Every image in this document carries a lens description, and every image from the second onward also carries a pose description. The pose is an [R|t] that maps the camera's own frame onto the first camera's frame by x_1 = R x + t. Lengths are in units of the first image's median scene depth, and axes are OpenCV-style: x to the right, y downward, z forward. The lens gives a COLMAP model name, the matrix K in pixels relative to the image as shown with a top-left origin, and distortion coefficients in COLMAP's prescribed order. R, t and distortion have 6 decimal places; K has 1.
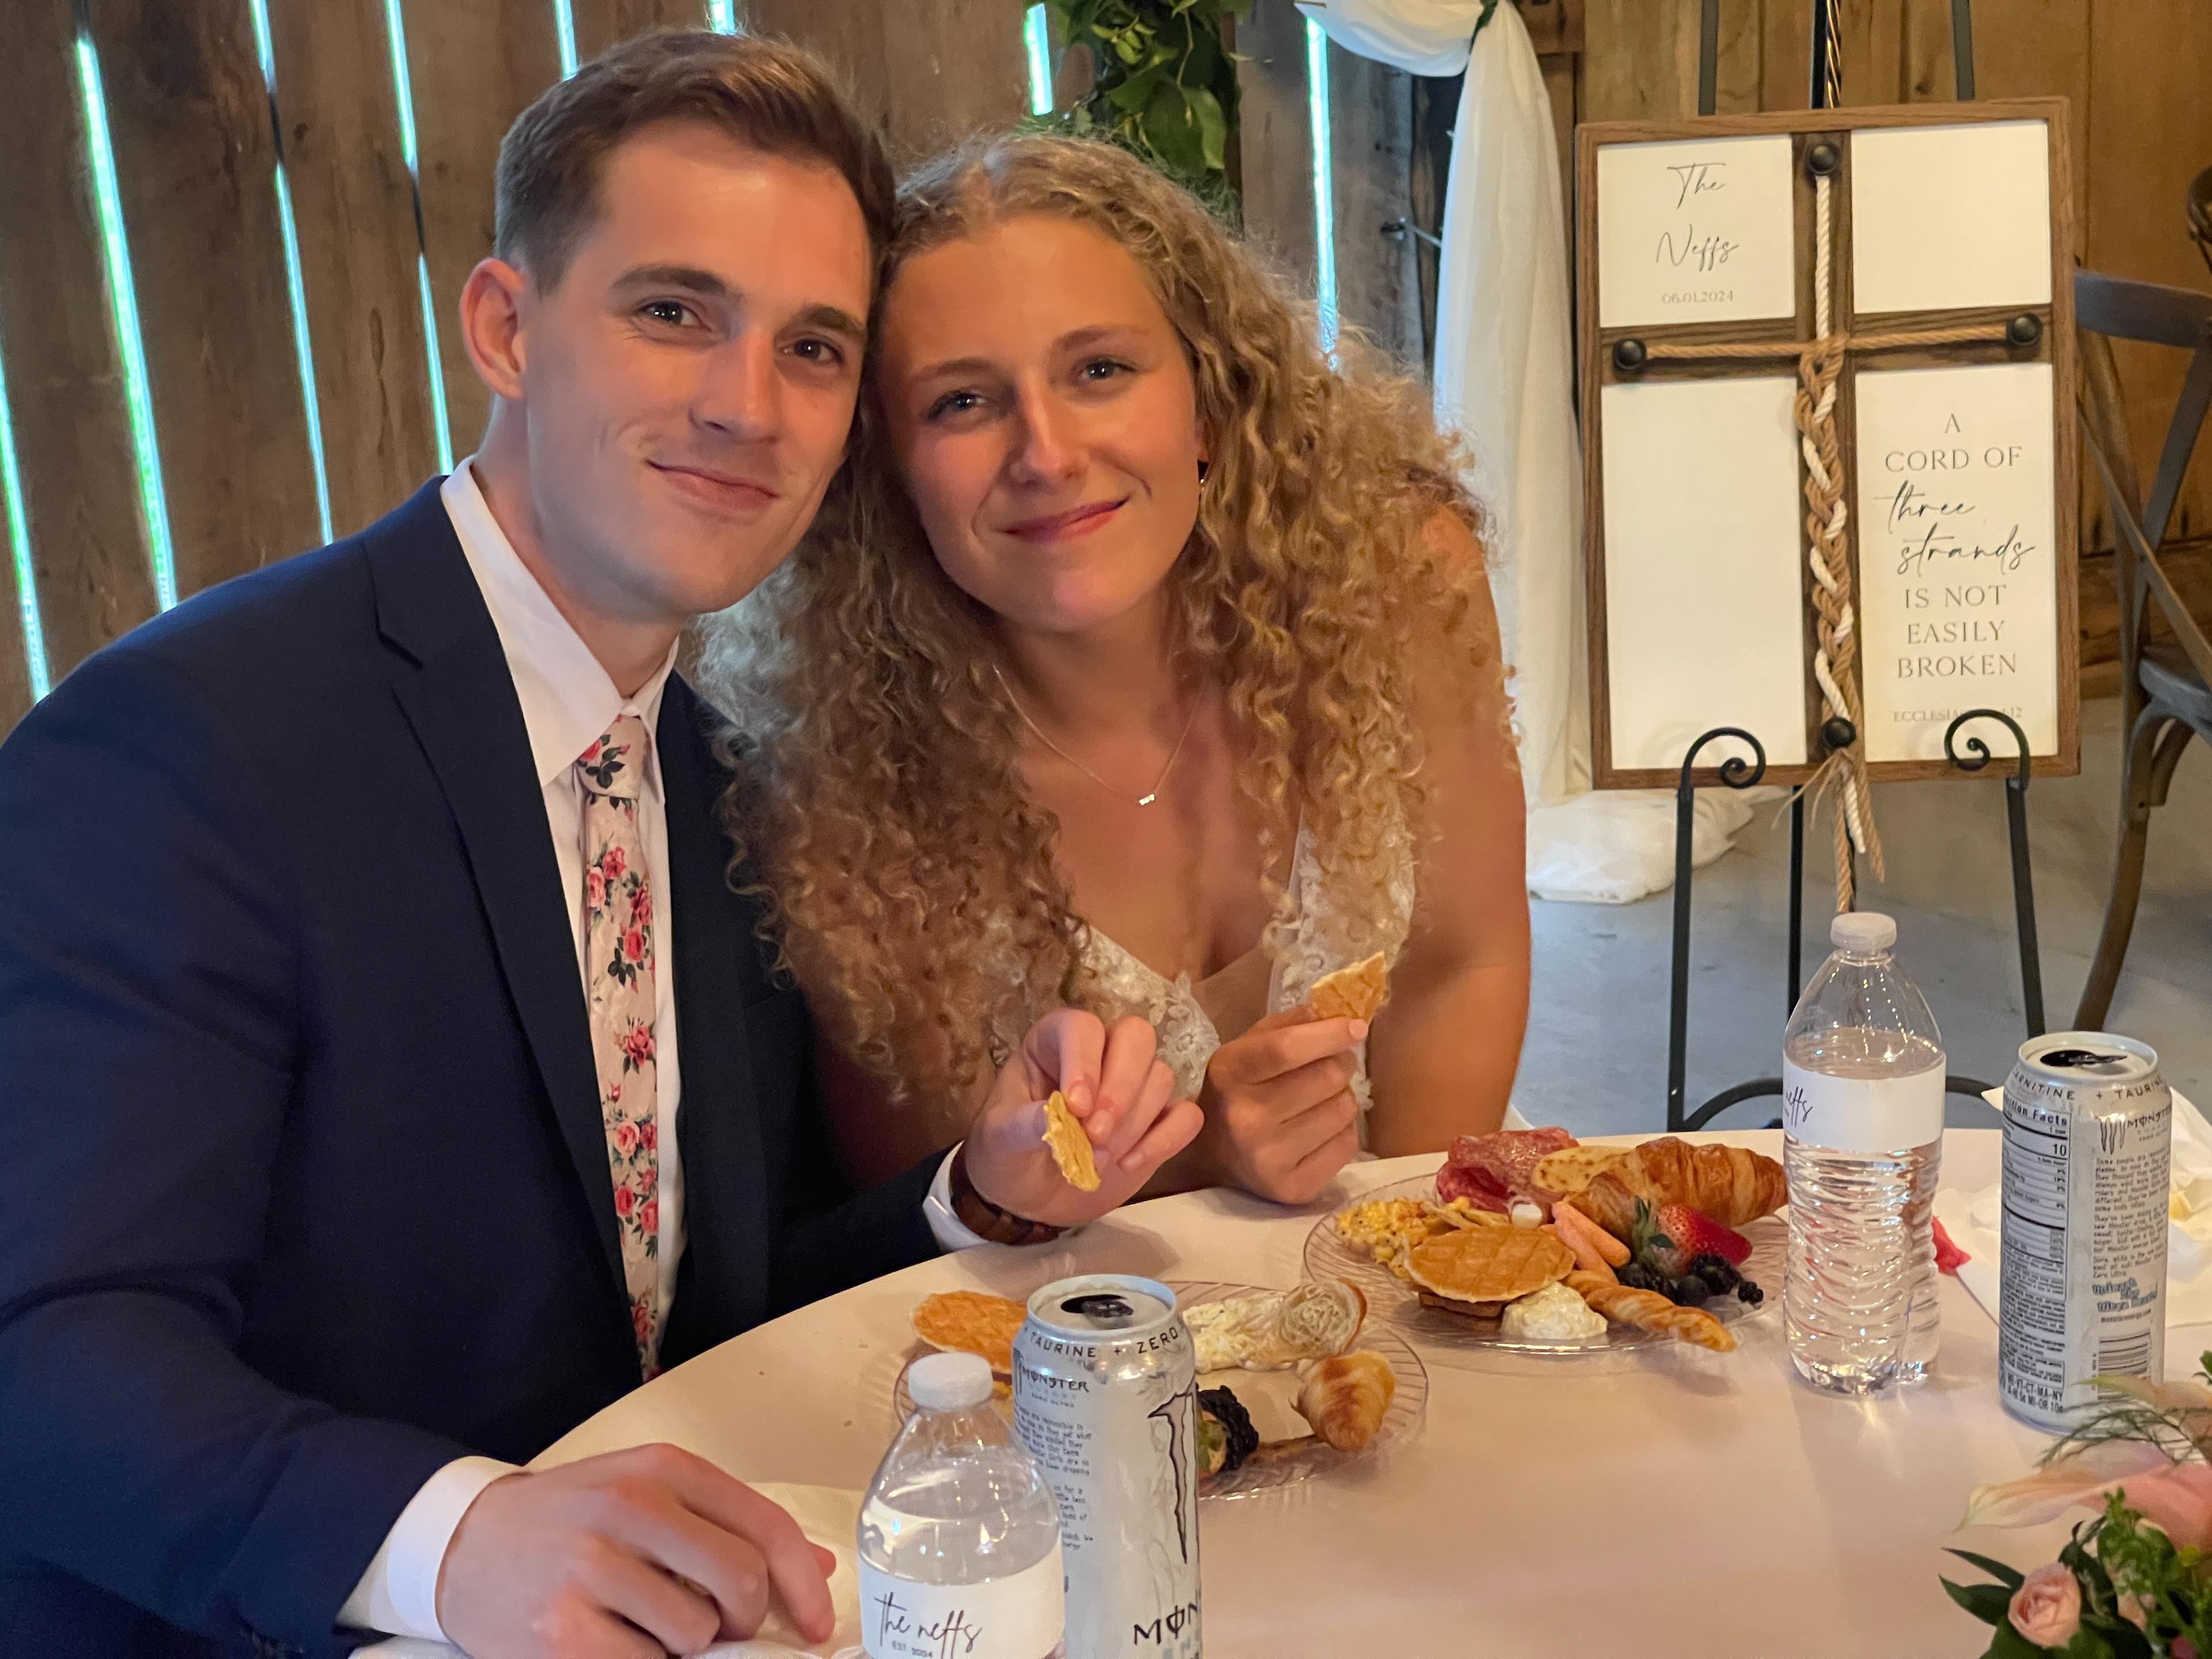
lens RADIAL K [[4125.2, 0, 1102.7], [0, 4125.2, 830.2], [0, 0, 1]] dist [0.236997, 0.000000]
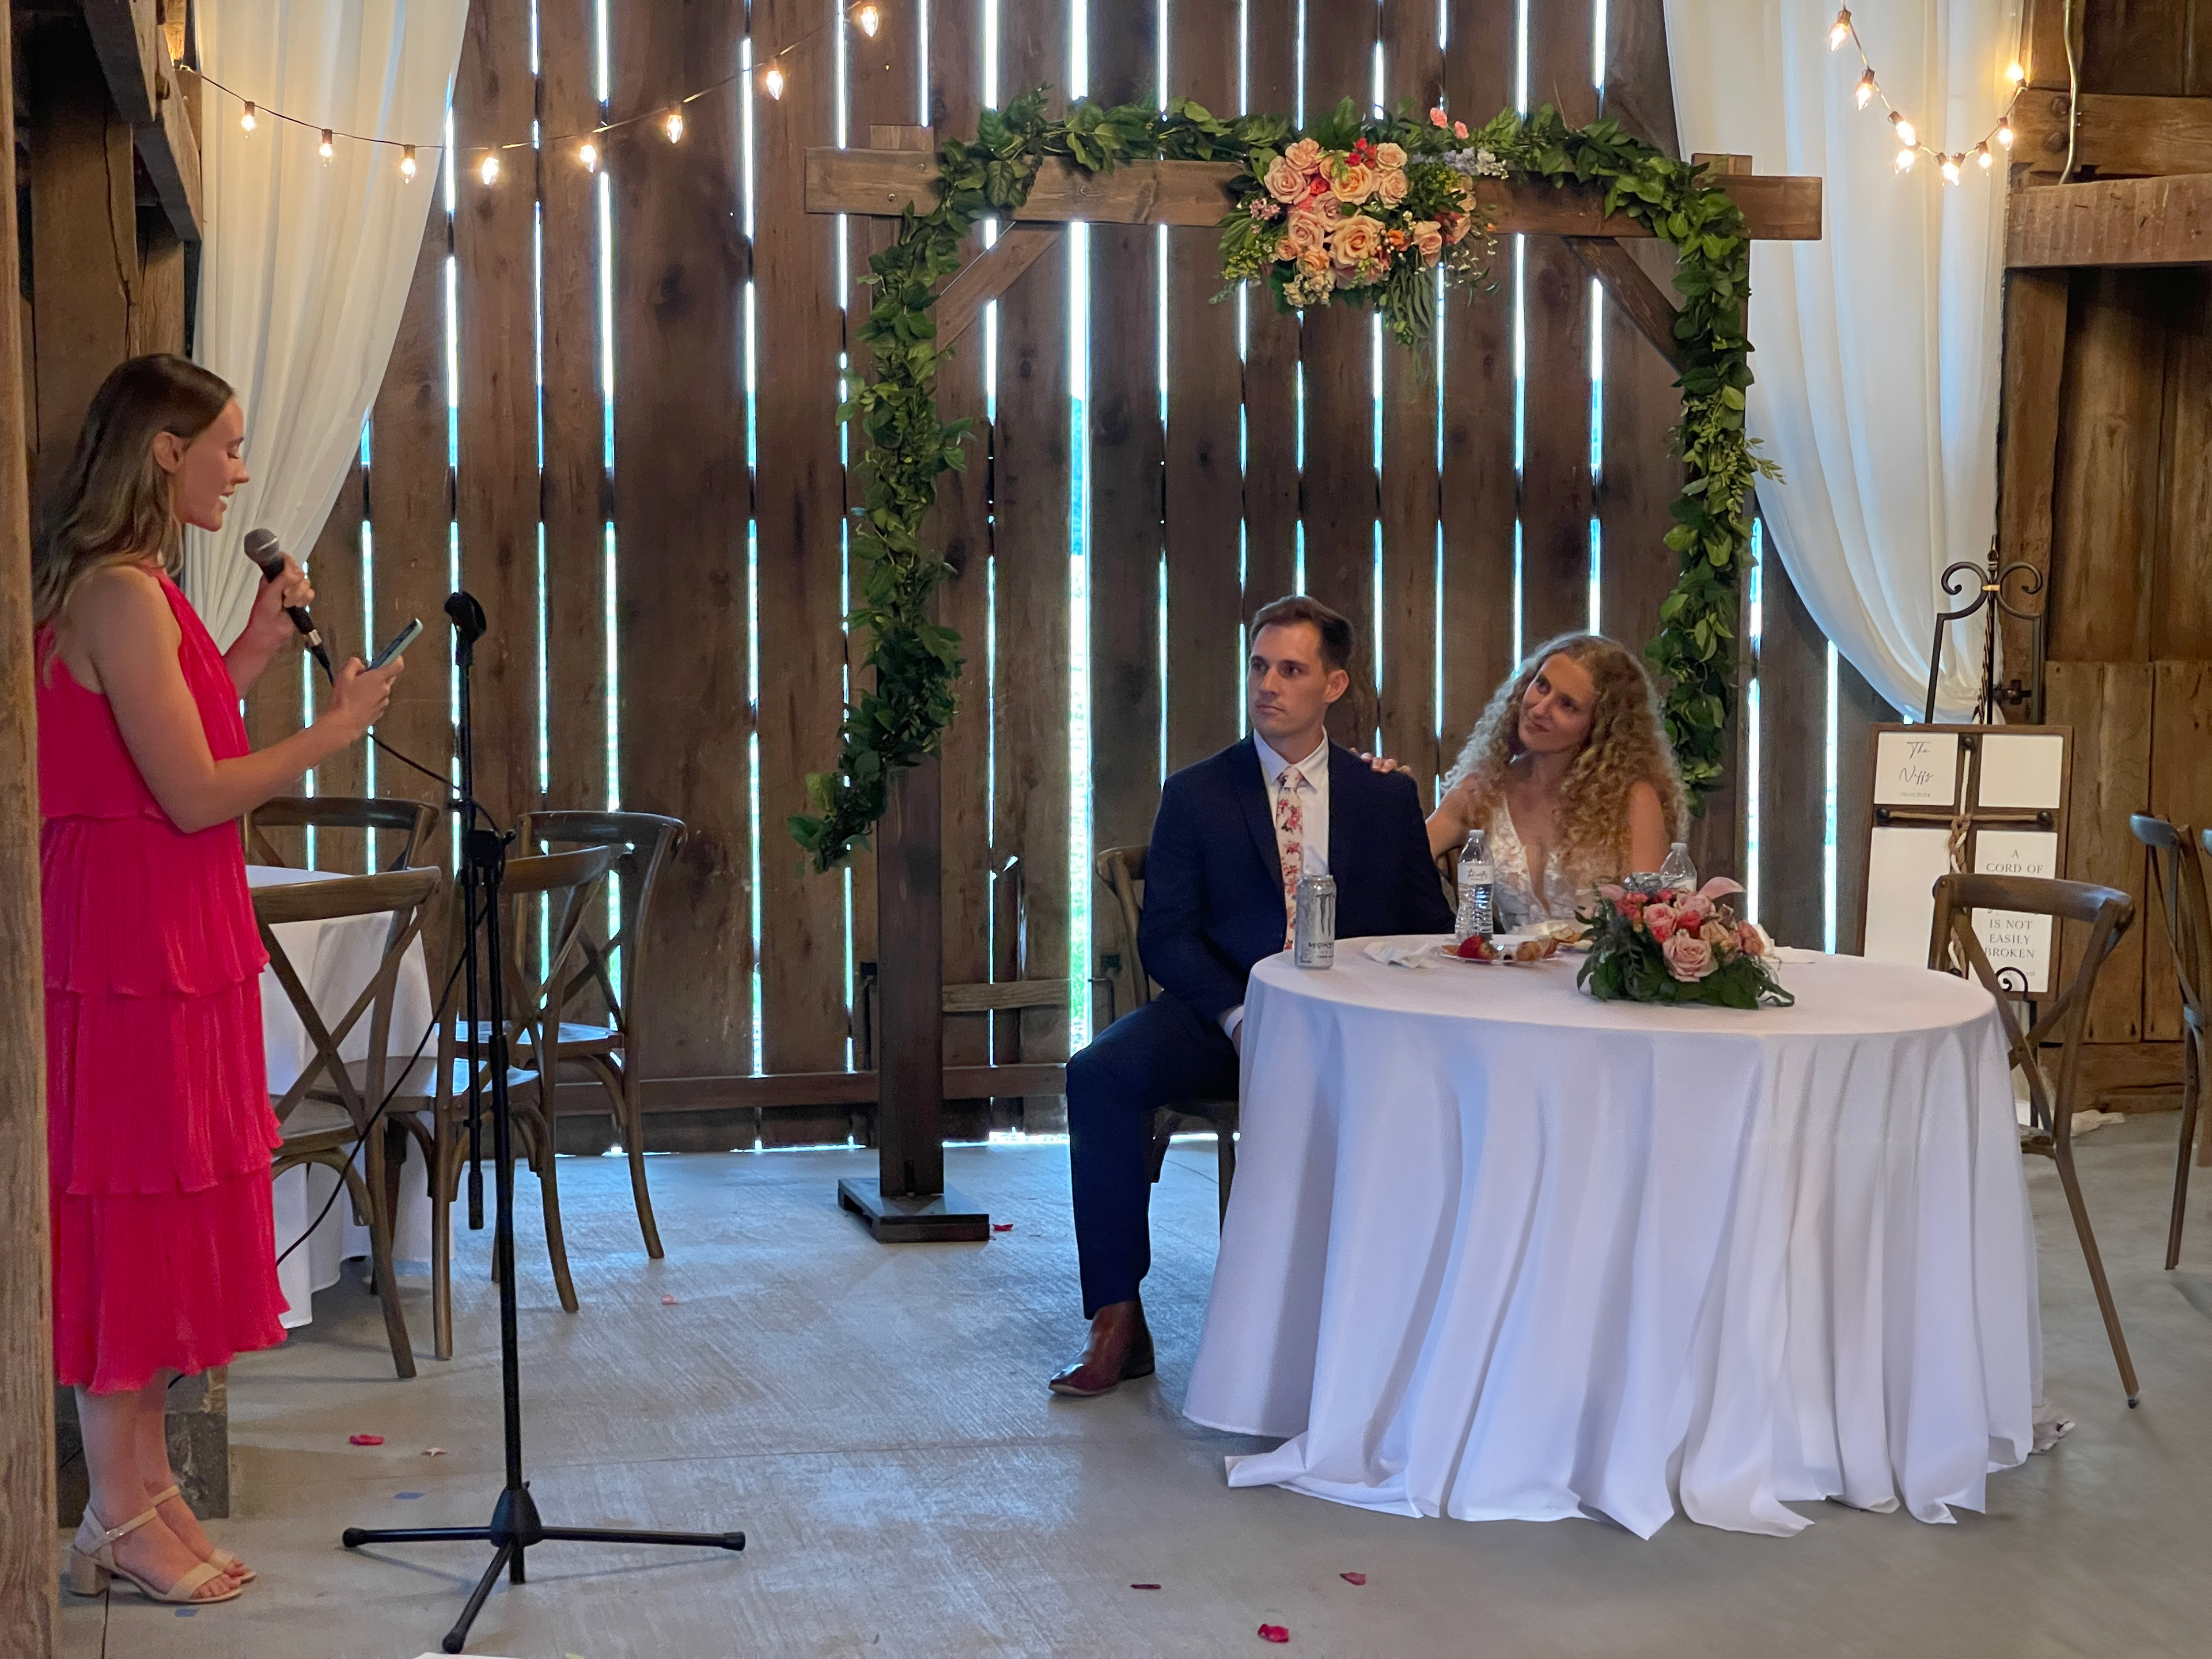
lens RADIAL K [[4125.2, 0, 1104.7], [0, 4125.2, 844.8], [0, 0, 1]] dist [0.236997, 0.000000]
pose [[0.952451, 0.081563, -0.293571, 0.409927], [-0.133248, 0.977986, -0.160590, 0.356237], [0.274010, 0.192071, 0.942352, -1.425477]]
